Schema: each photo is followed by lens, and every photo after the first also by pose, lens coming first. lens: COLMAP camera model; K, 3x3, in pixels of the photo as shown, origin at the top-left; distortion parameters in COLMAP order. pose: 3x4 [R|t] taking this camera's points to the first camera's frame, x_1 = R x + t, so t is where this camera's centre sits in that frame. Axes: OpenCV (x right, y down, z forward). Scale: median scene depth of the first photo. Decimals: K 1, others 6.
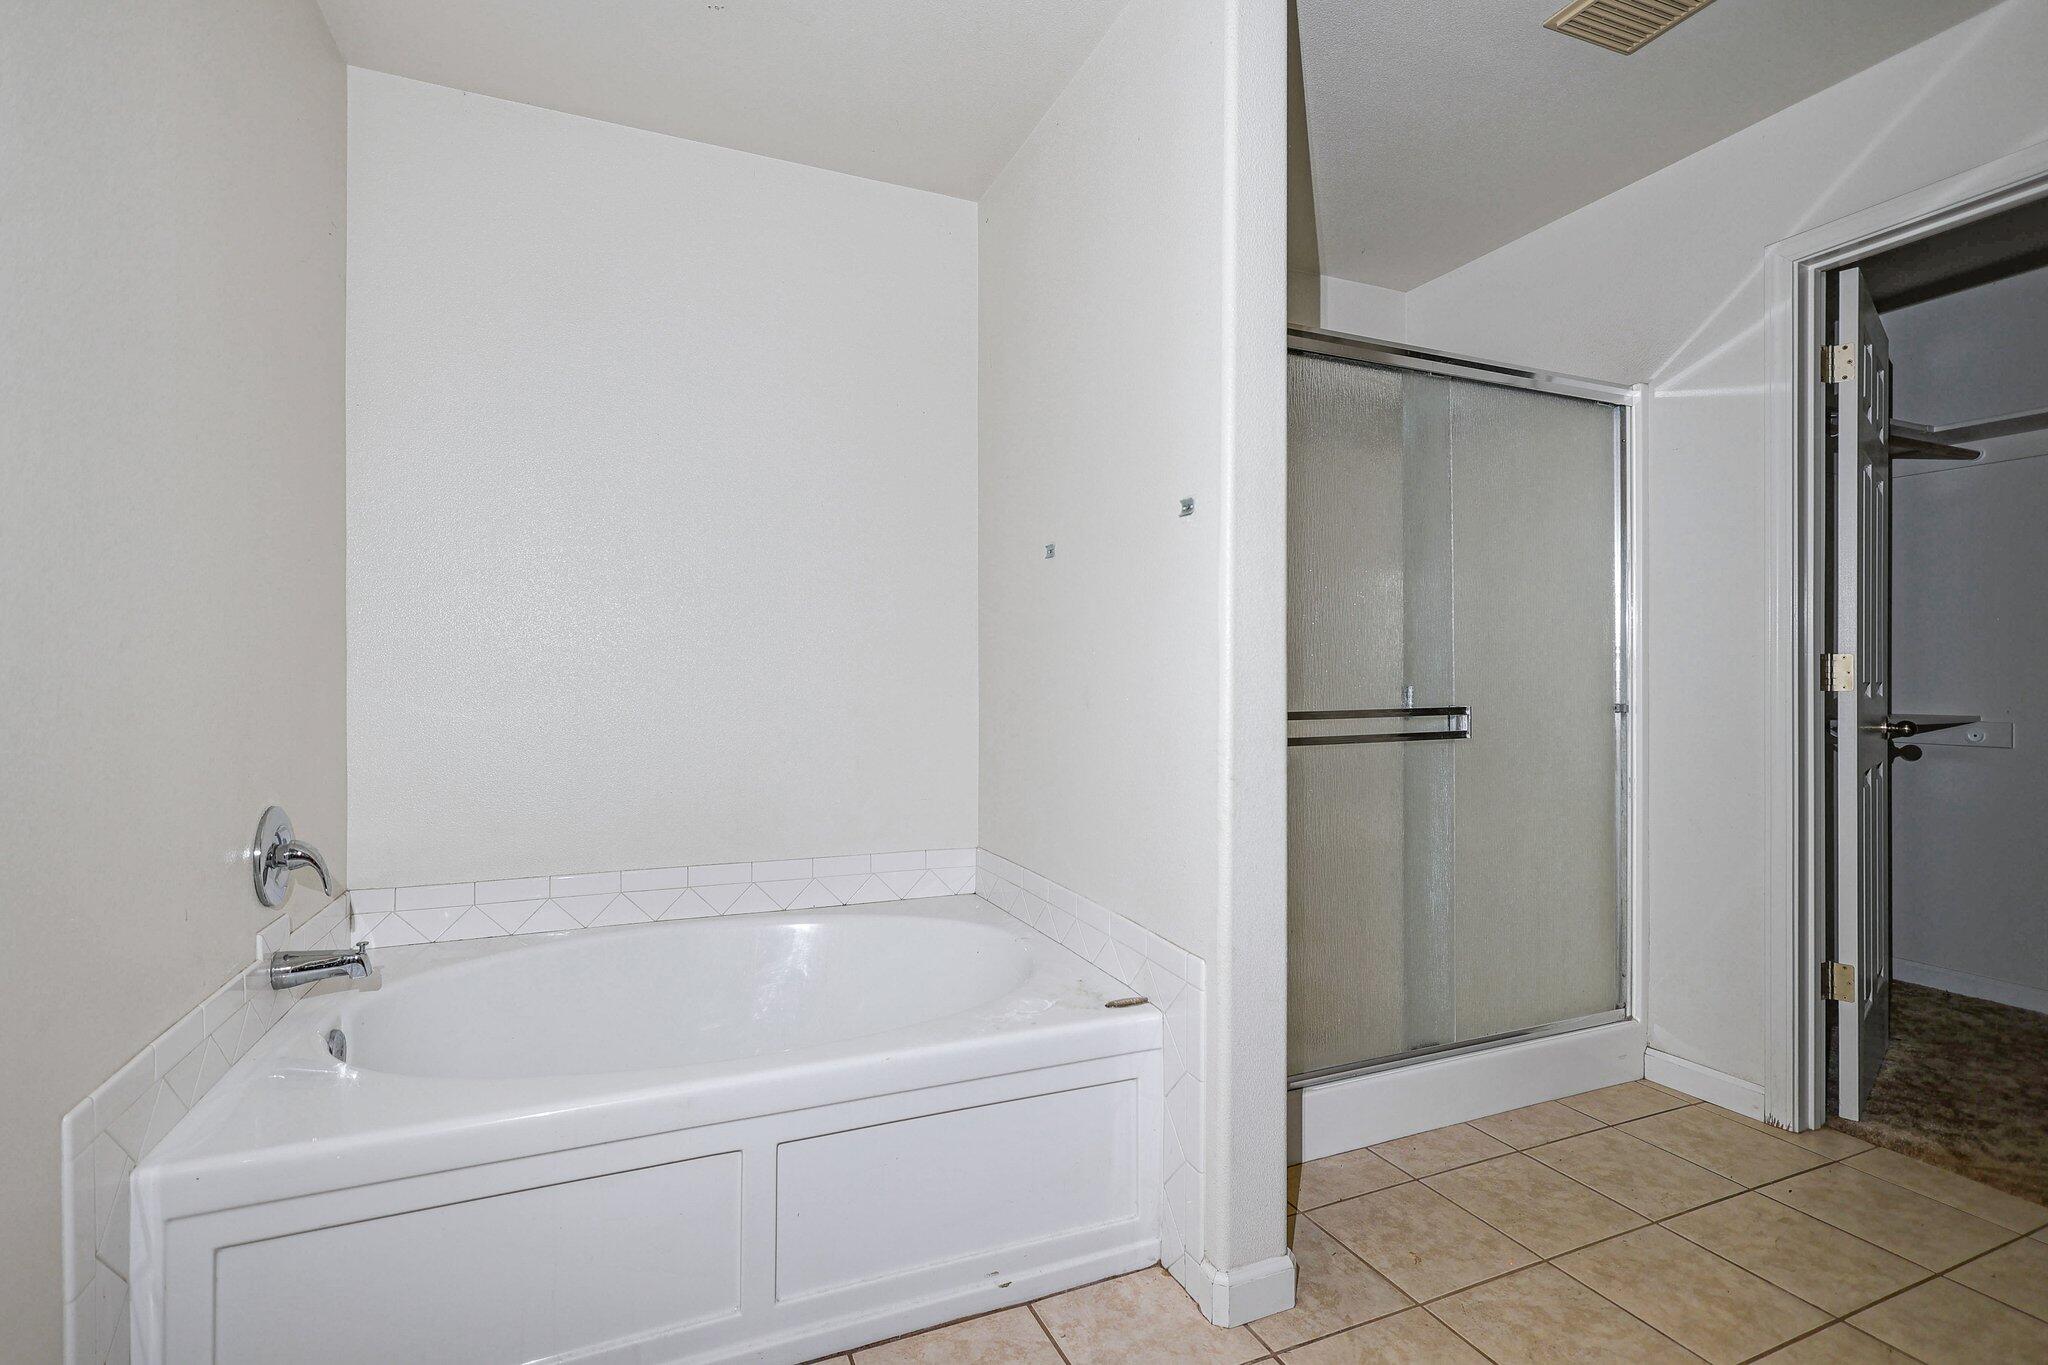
lens RADIAL K [[953.1, 0, 1030.9], [0, 953.1, 682.3], [0, 0, 1]] dist [-0.004705, 0.001709]
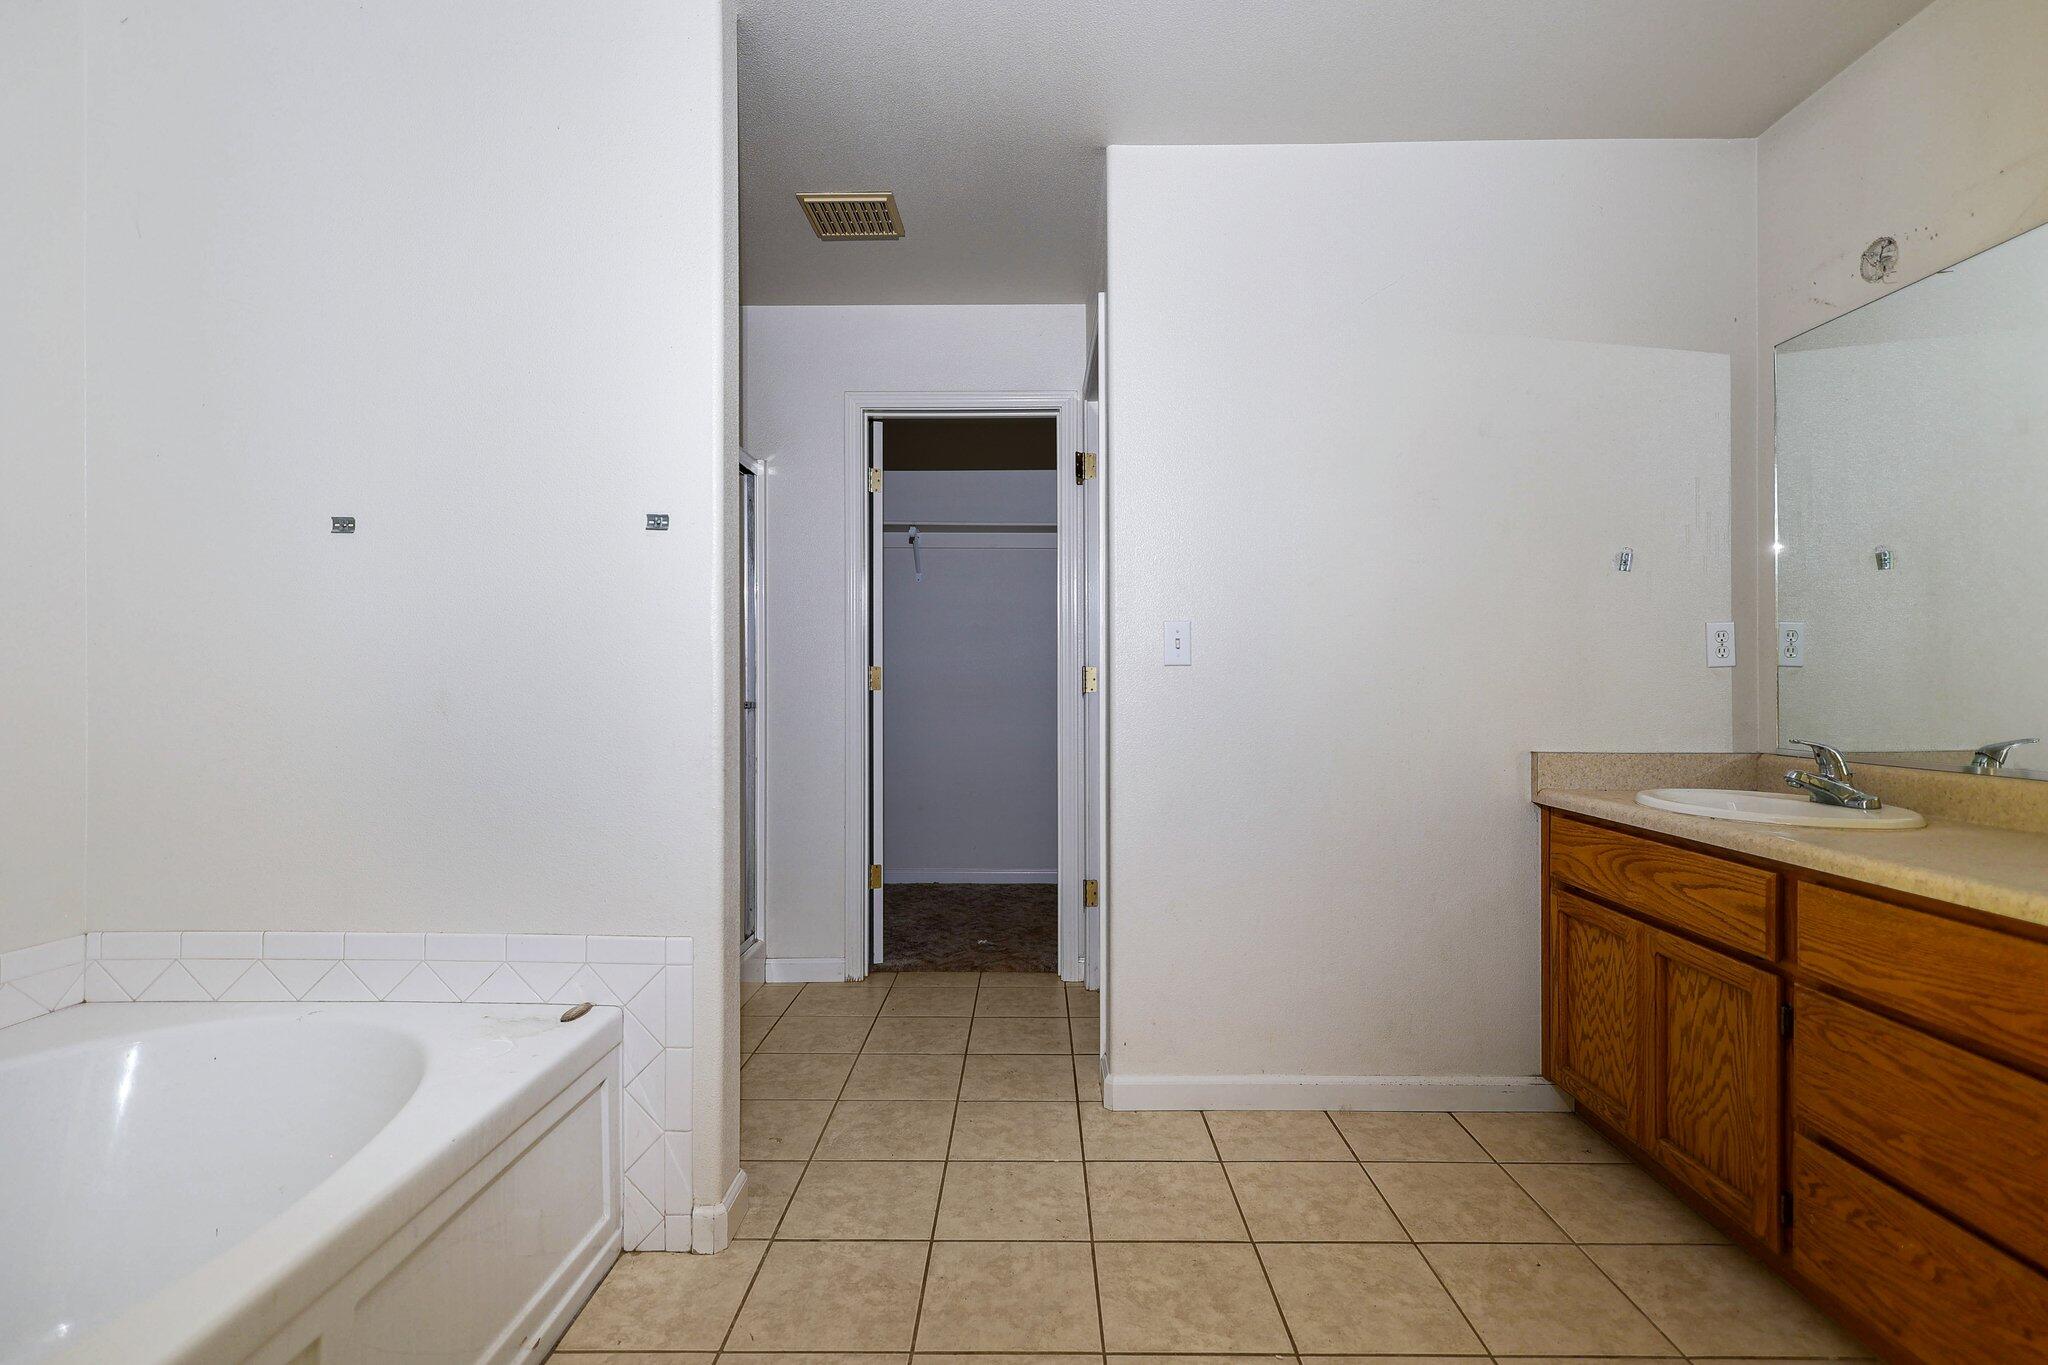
lens RADIAL K [[953.1, 0, 1039.2], [0, 953.1, 682.8], [0, 0, 1]] dist [-0.004705, 0.001709]
pose [[0.391971, 0.000347, 0.919977, -0.527141], [0.001630, 0.999998, -0.001072, -0.001496], [-0.919976, 0.001920, 0.391970, 0.151231]]
